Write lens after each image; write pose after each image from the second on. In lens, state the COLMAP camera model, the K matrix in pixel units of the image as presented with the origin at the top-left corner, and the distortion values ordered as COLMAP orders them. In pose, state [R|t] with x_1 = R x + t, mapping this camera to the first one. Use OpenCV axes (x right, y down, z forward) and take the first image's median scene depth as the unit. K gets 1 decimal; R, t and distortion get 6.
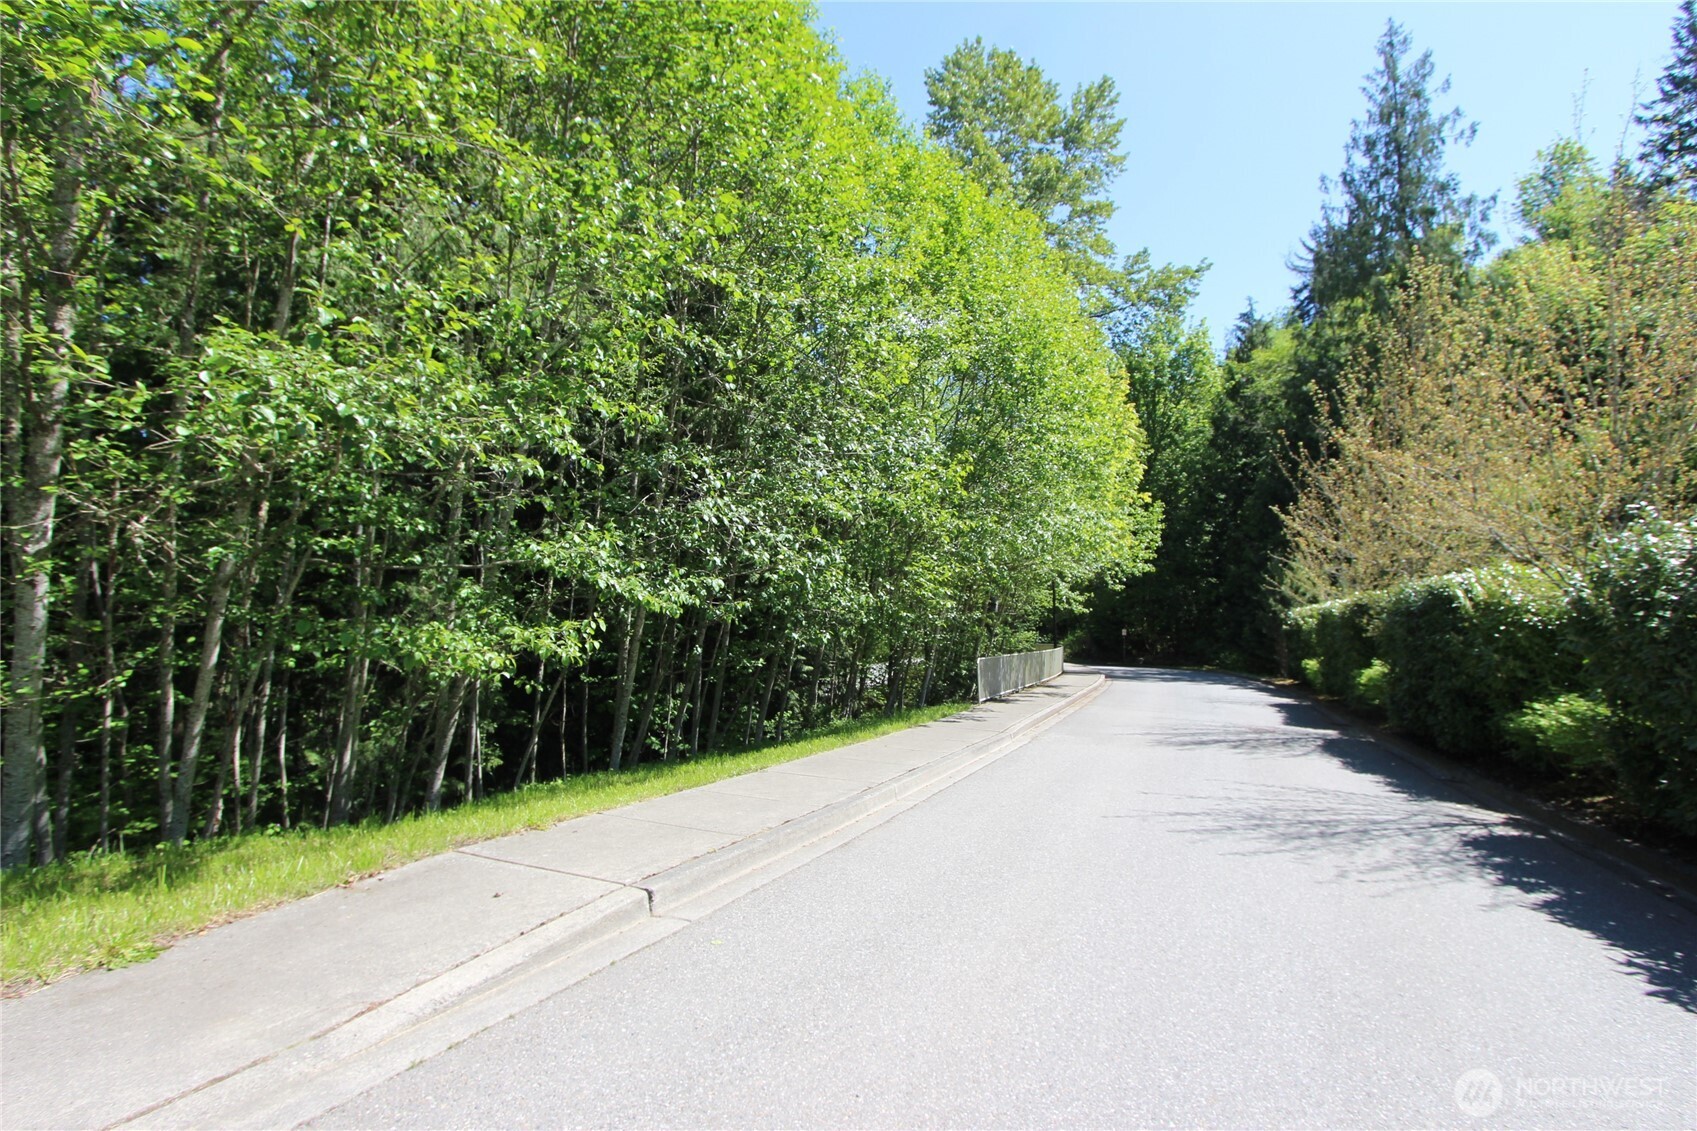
lens RADIAL K [[798.3, 0, 858.3], [0, 798.3, 563.6], [0, 0, 1]] dist [-0.001395, -0.000585]
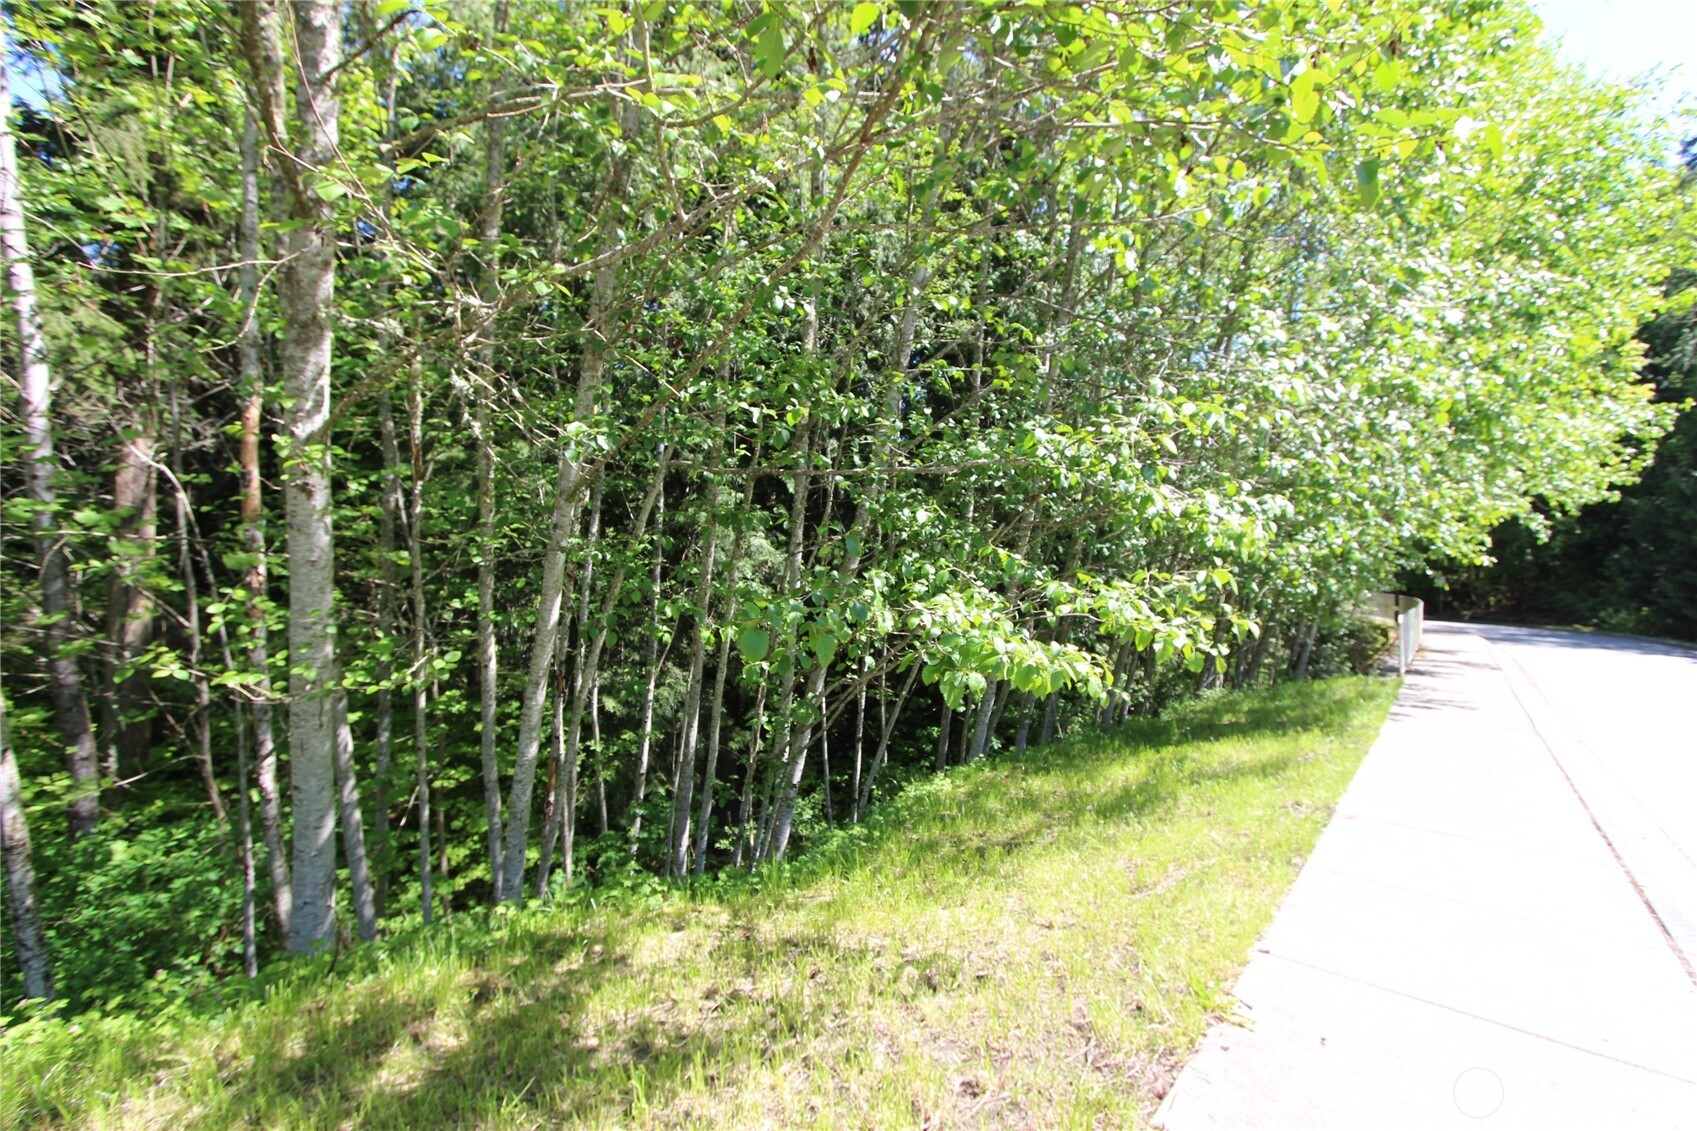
lens RADIAL K [[798.3, 0, 858.3], [0, 798.3, 563.6], [0, 0, 1]] dist [-0.001395, -0.000585]
pose [[0.969857, 0.019541, -0.242890, -0.405873], [-0.000300, 0.996874, 0.079002, 0.026987], [0.243675, -0.076548, 0.966831, 0.428947]]
